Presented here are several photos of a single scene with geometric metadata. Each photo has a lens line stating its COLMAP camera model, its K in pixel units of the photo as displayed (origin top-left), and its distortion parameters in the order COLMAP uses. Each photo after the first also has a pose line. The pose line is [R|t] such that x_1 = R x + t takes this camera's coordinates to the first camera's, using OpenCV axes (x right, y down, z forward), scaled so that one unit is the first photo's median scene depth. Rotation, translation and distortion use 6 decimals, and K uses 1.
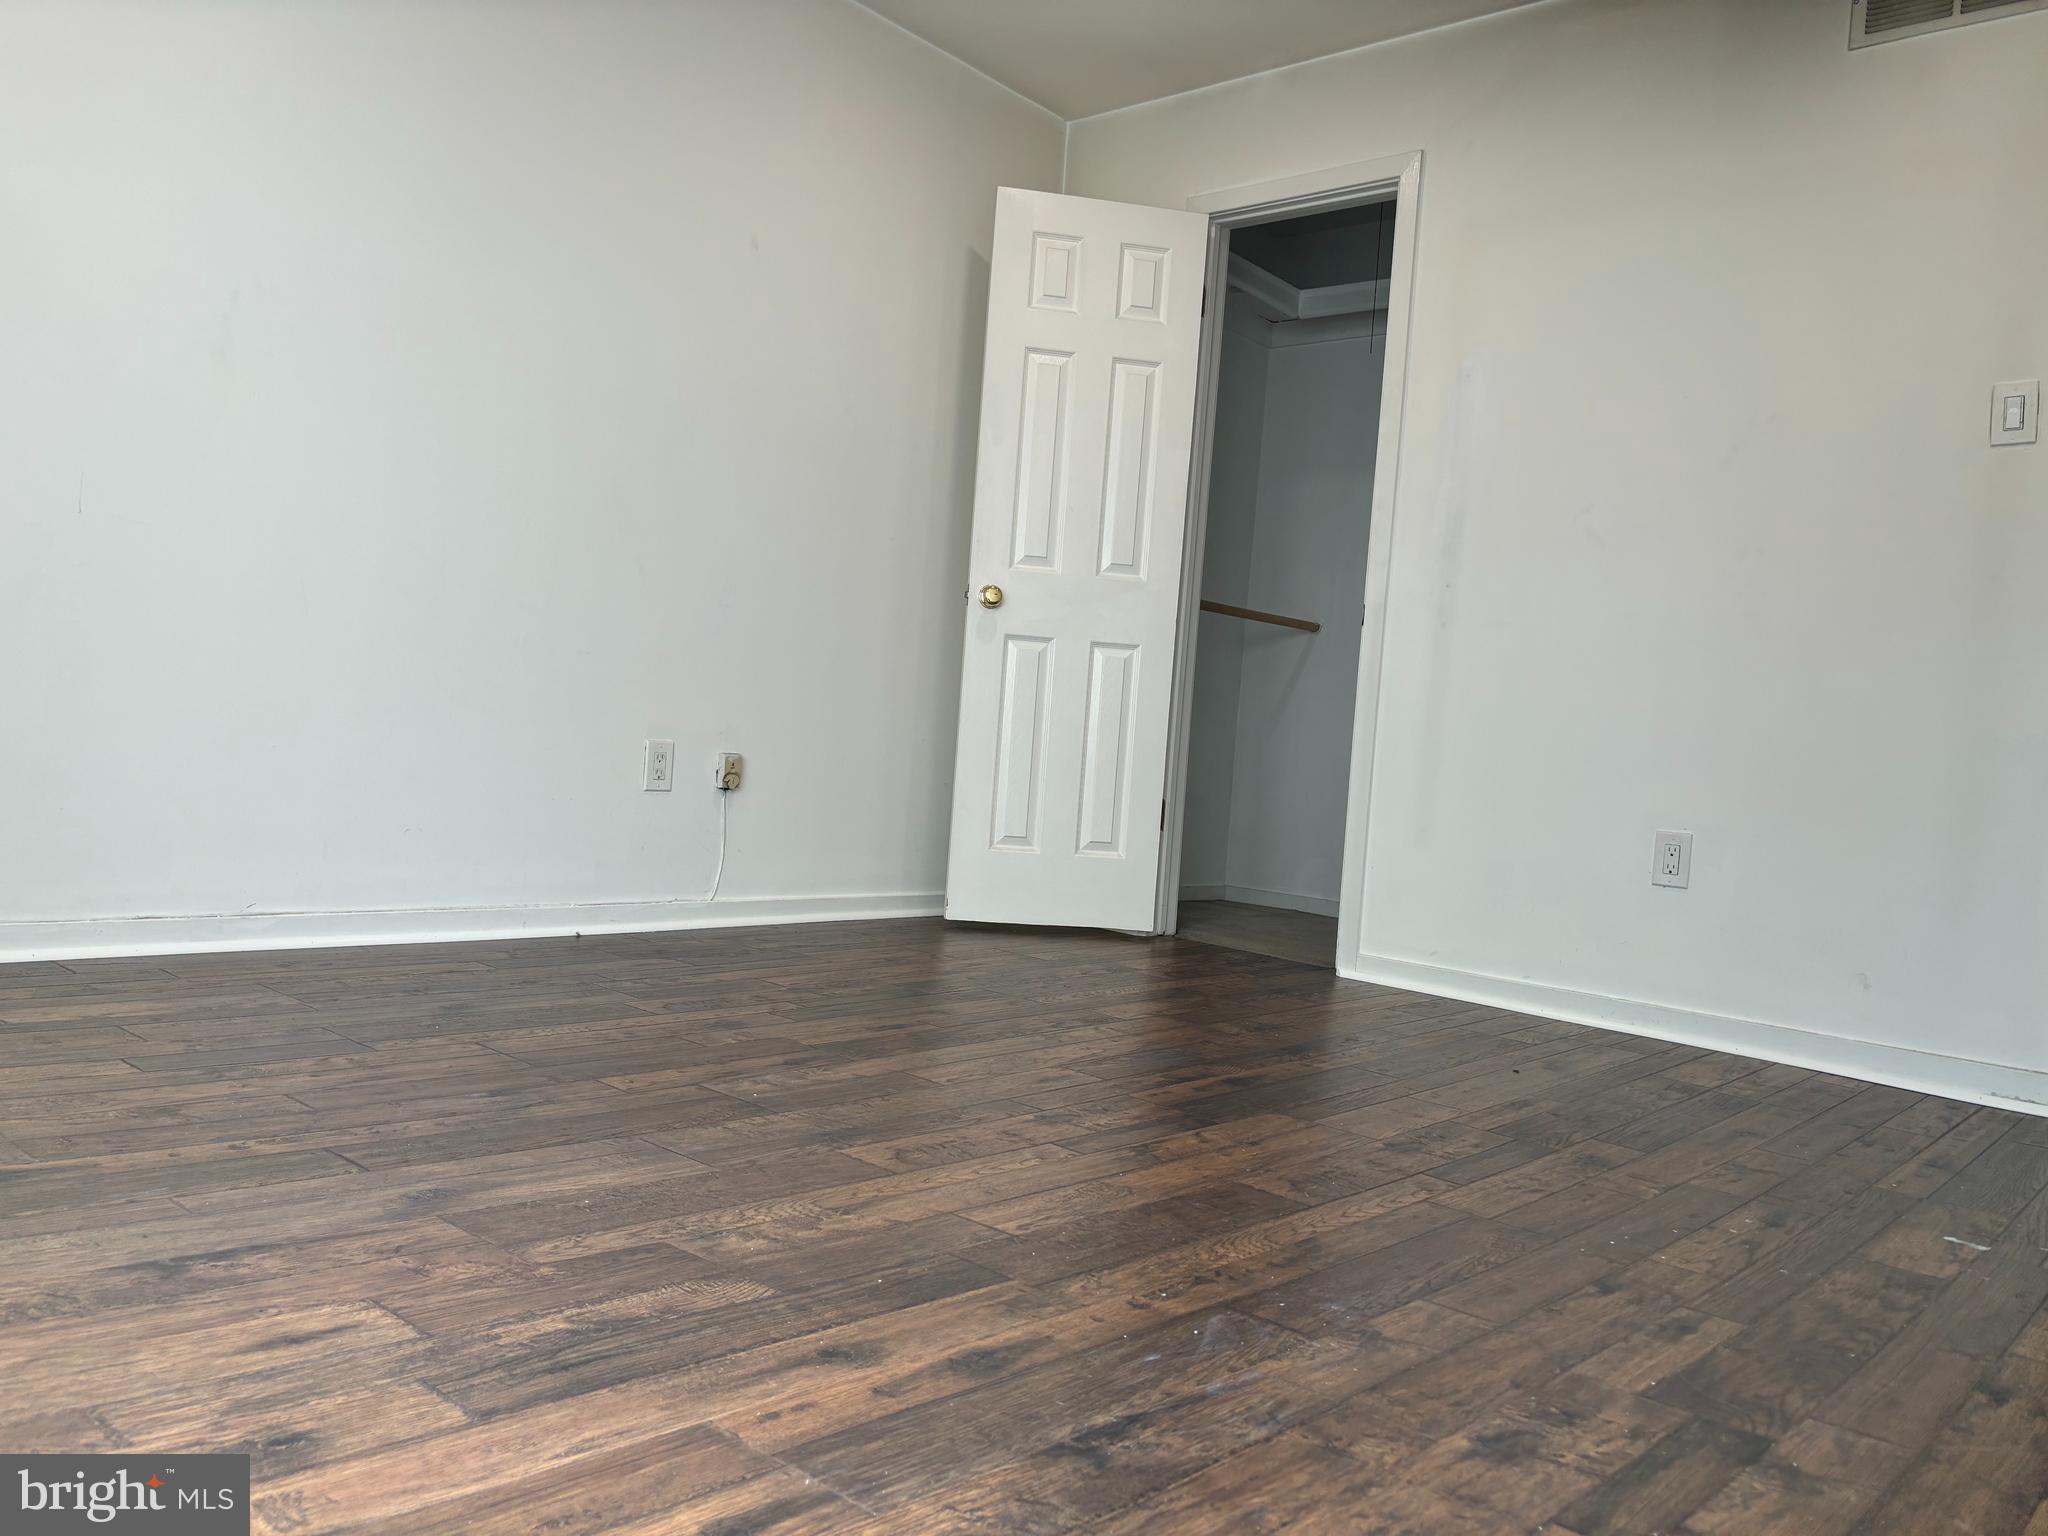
lens RADIAL K [[1543.5, 0, 1029.4], [0, 1543.5, 777.8], [0, 0, 1]] dist [0.064763, -0.076722]
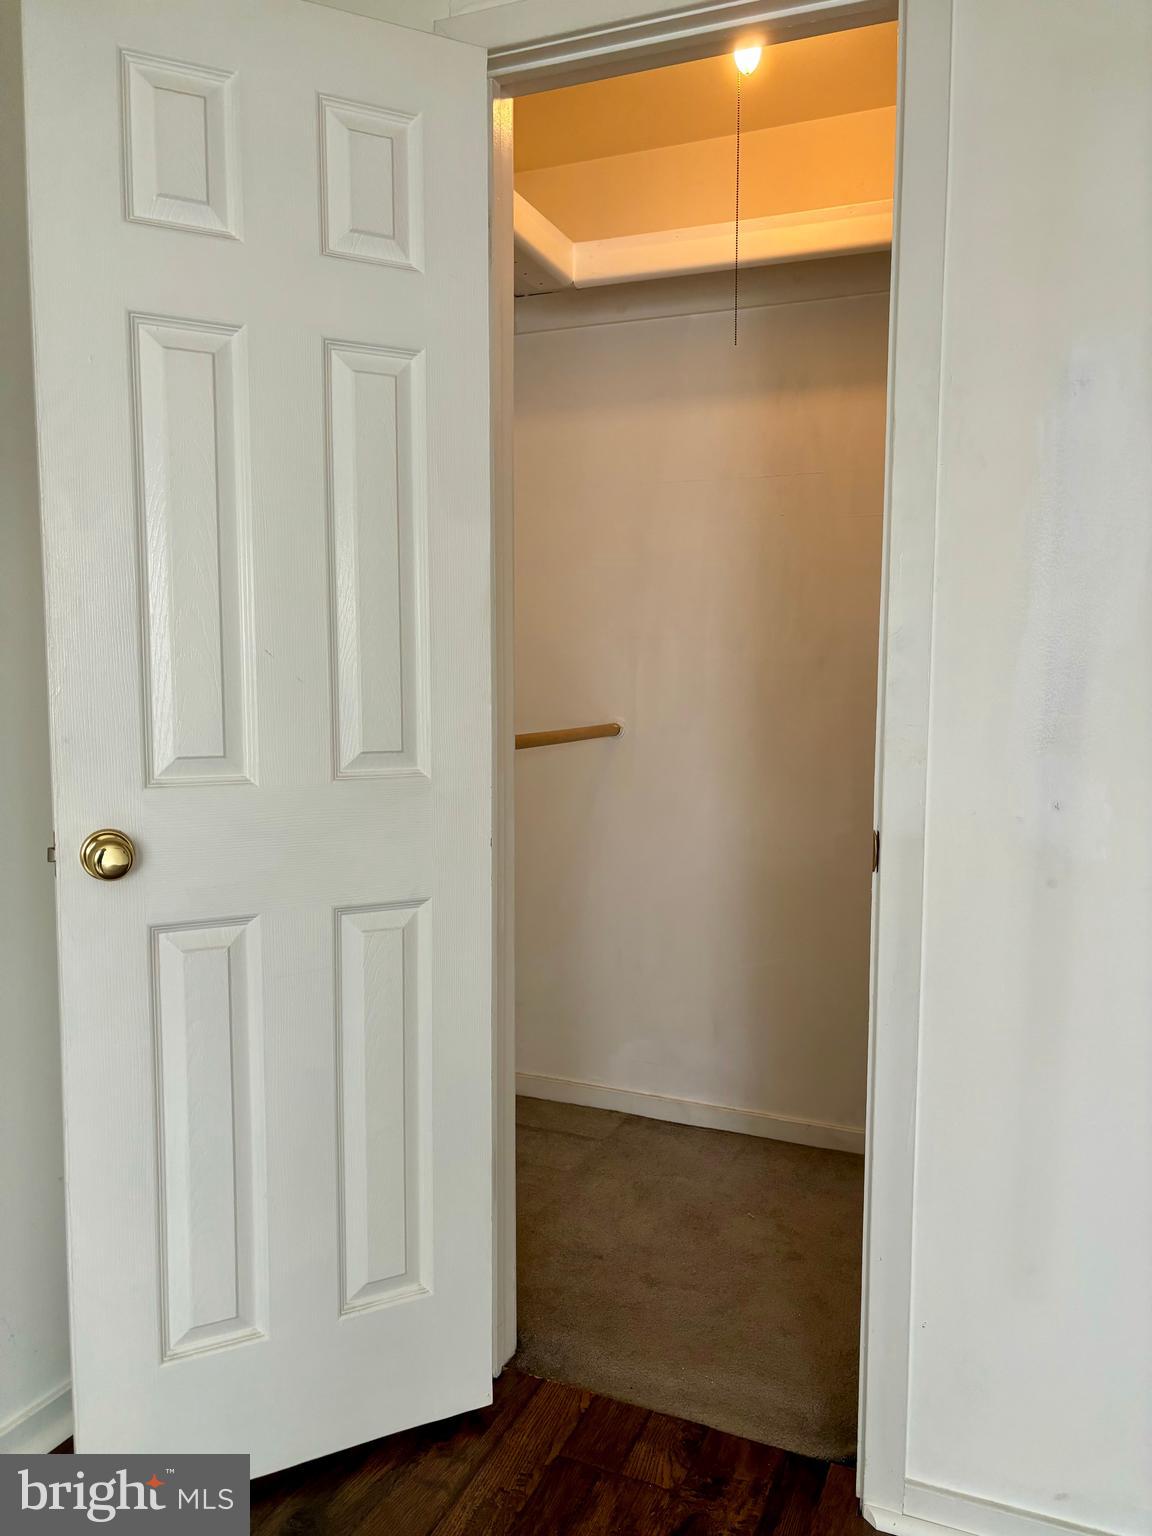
lens RADIAL K [[1157.6, 0, 576.0], [0, 1157.6, 768.0], [0, 0, 1]] dist [0.064763, -0.076722]
pose [[0.950376, -0.095694, 0.296019, 0.006606], [0.072553, 0.993455, 0.088221, -0.161624], [-0.302524, -0.062366, 0.951099, 0.613504]]
